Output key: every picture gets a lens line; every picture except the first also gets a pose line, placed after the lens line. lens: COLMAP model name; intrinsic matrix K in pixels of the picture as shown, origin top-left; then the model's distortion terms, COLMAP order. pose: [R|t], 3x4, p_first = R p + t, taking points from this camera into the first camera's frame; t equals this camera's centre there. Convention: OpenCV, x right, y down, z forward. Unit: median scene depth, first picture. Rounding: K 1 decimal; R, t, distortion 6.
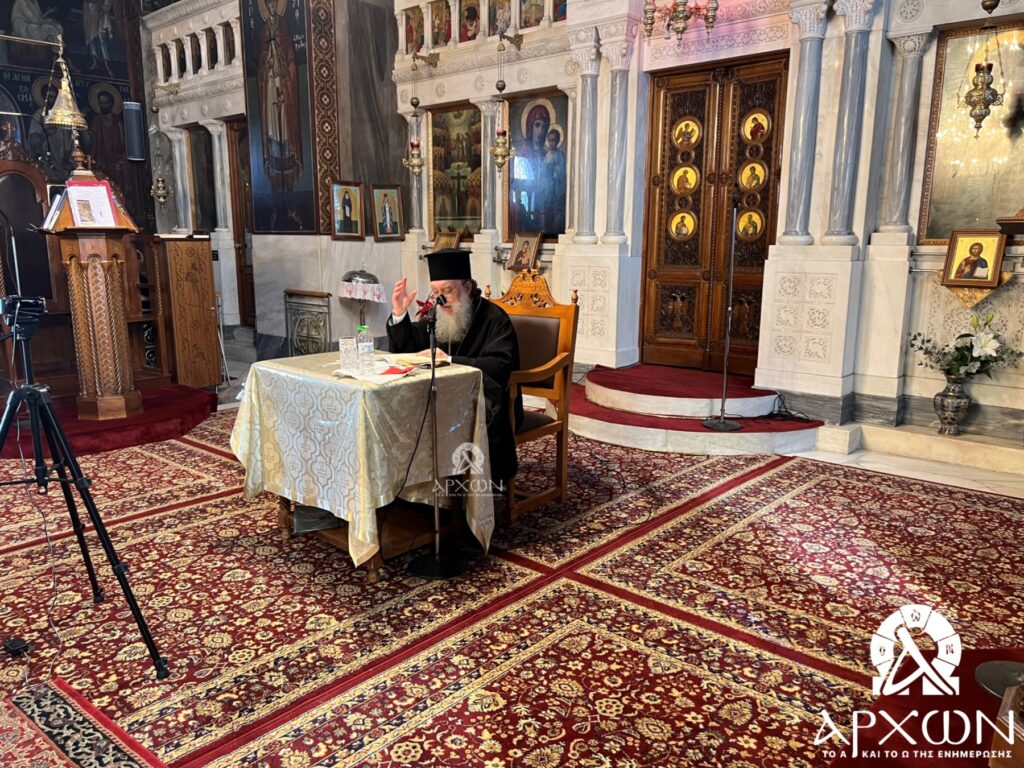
lens RADIAL K [[769.0, 0, 518.1], [0, 769.0, 383.6], [0, 0, 1]] dist [0.066573, -0.074455]
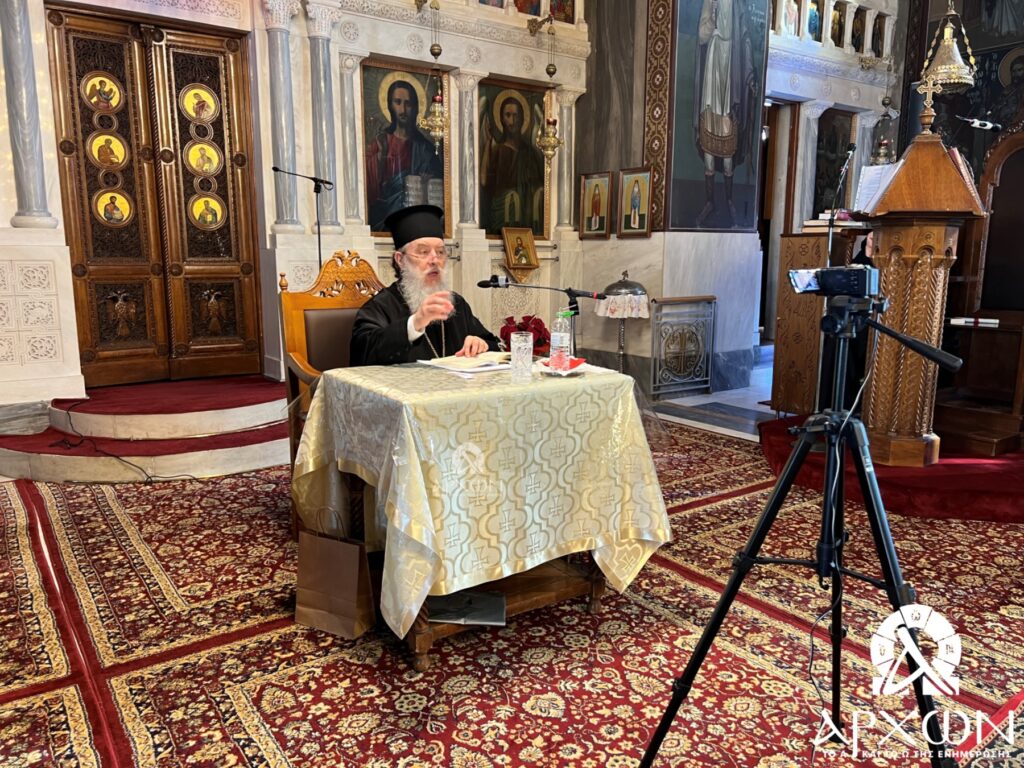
lens RADIAL K [[769.0, 0, 511.9], [0, 769.0, 381.9], [0, 0, 1]] dist [0.066573, -0.074455]
pose [[0.233692, -0.167192, 0.957828, -0.508037], [0.177625, 0.975869, 0.127004, -0.059374], [-0.955948, 0.140454, 0.257750, 0.433472]]
